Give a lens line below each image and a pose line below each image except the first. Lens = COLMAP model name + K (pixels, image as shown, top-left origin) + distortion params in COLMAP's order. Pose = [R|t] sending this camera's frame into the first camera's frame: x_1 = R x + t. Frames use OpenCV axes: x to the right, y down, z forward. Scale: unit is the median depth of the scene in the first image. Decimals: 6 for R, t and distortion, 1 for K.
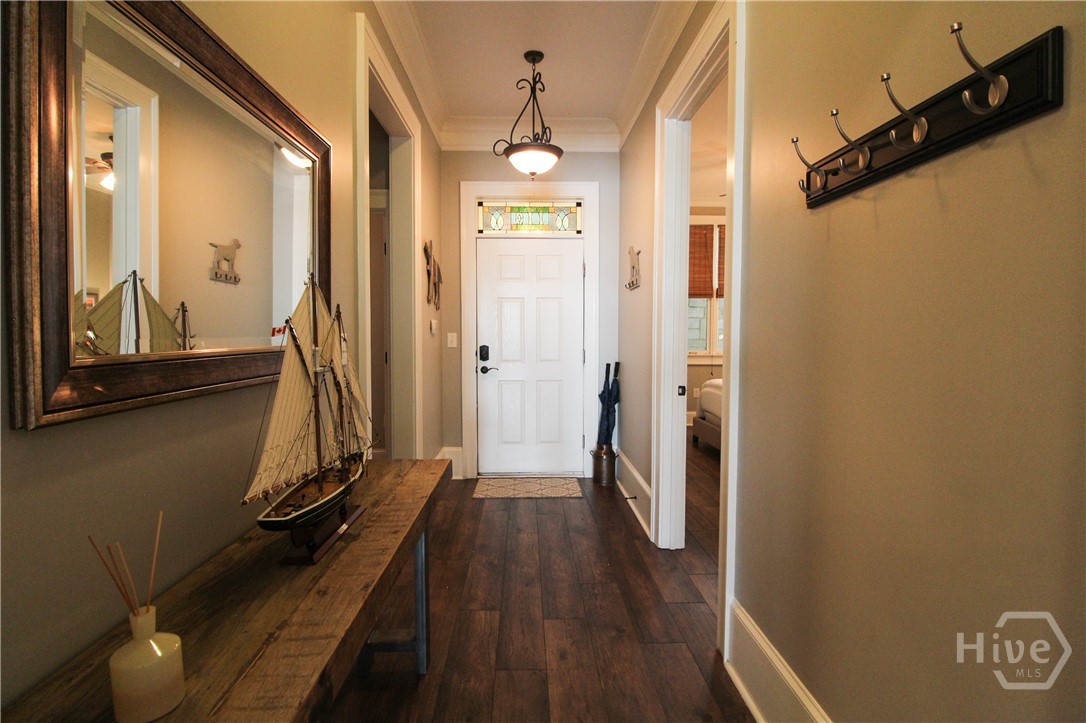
lens RADIAL K [[507.6, 0, 553.5], [0, 507.6, 350.0], [0, 0, 1]] dist [-0.002093, -0.010826]
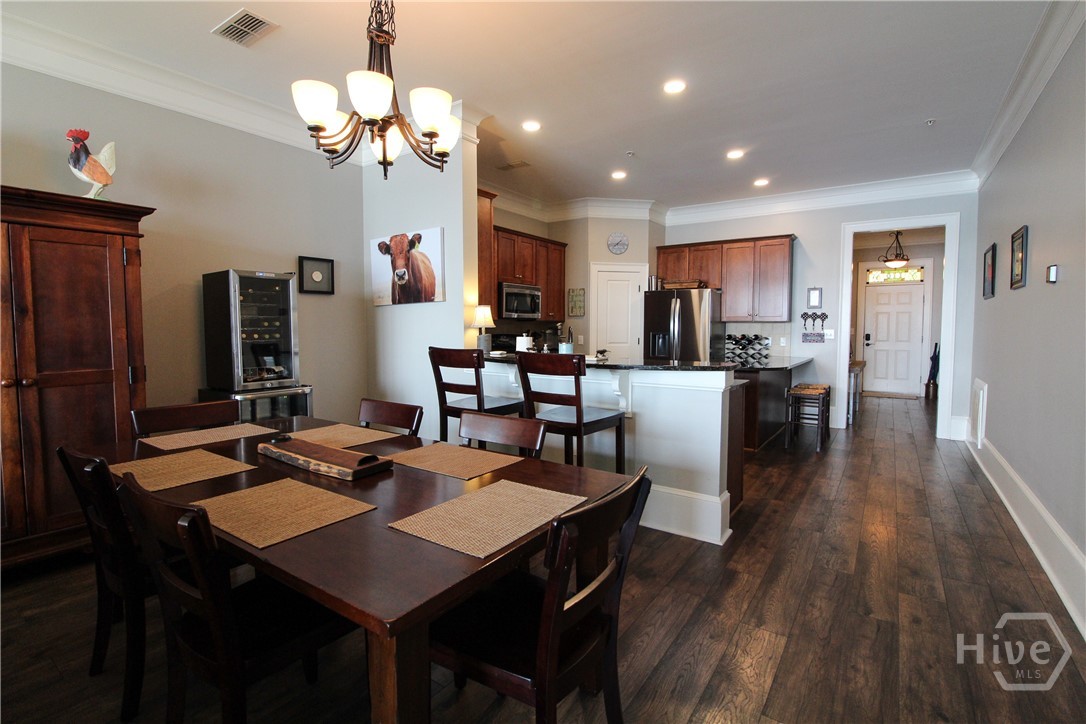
lens RADIAL K [[507.6, 0, 541.4], [0, 507.6, 356.4], [0, 0, 1]] dist [-0.002093, -0.010826]
pose [[0.792493, 0.033330, -0.608970, 0.087536], [-0.023282, 0.999431, 0.024402, 0.070648], [0.609437, -0.005160, 0.792818, -1.680161]]
